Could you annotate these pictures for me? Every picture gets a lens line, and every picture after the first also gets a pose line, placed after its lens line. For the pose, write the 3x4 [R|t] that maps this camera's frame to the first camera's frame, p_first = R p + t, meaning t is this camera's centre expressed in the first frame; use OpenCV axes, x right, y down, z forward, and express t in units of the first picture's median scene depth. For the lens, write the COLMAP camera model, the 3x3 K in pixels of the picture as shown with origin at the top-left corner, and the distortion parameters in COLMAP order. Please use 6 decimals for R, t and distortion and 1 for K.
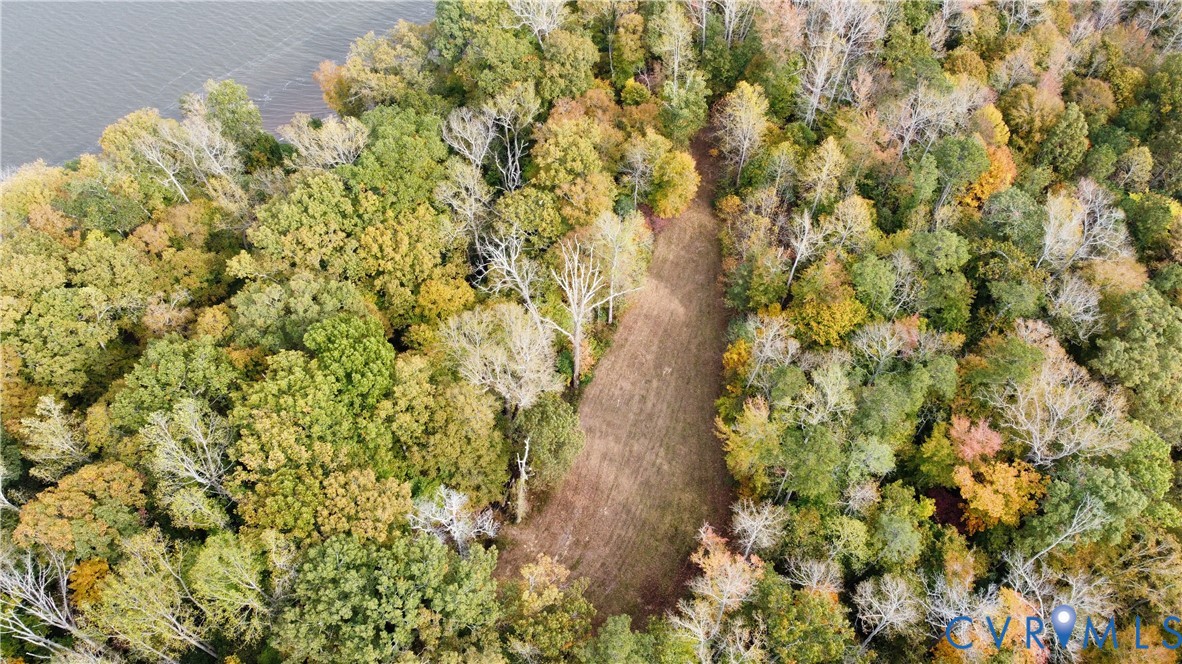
lens RADIAL K [[896.1, 0, 589.3], [0, 896.1, 333.4], [0, 0, 1]] dist [-0.001329, 0.003671]
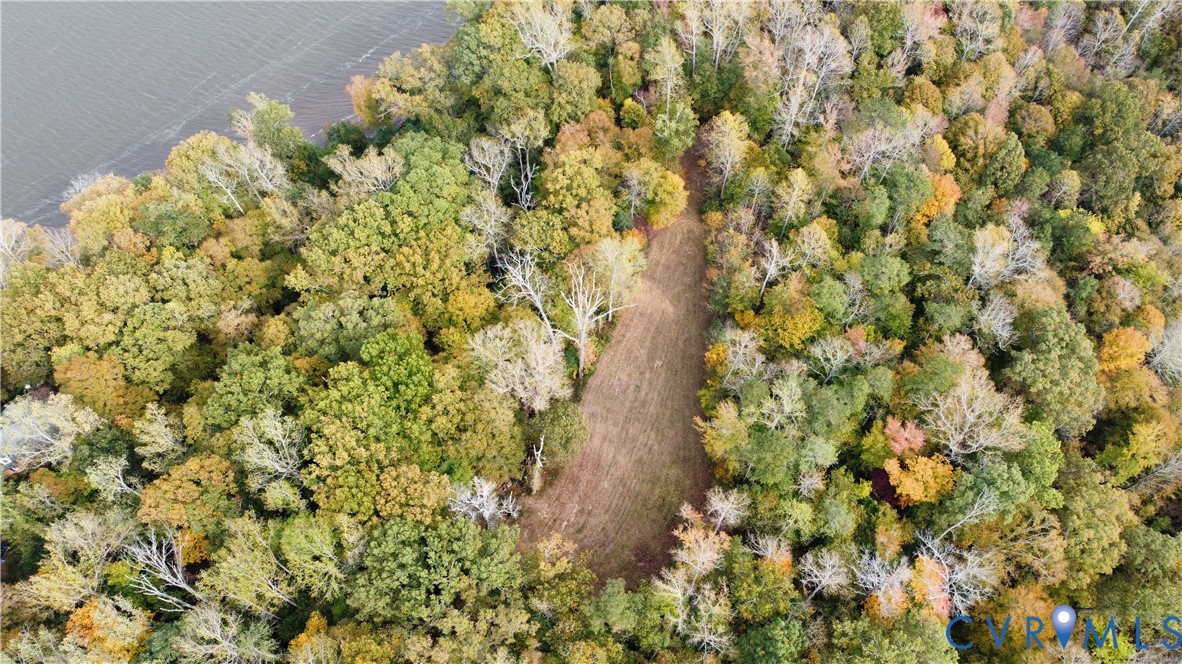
lens RADIAL K [[896.1, 0, 591.2], [0, 896.1, 329.7], [0, 0, 1]] dist [-0.001329, 0.003671]
pose [[0.999999, 0.000361, -0.001208, 0.000233], [-0.000256, 0.996325, 0.085658, -0.113528], [0.001234, -0.085657, 0.996324, -0.185619]]
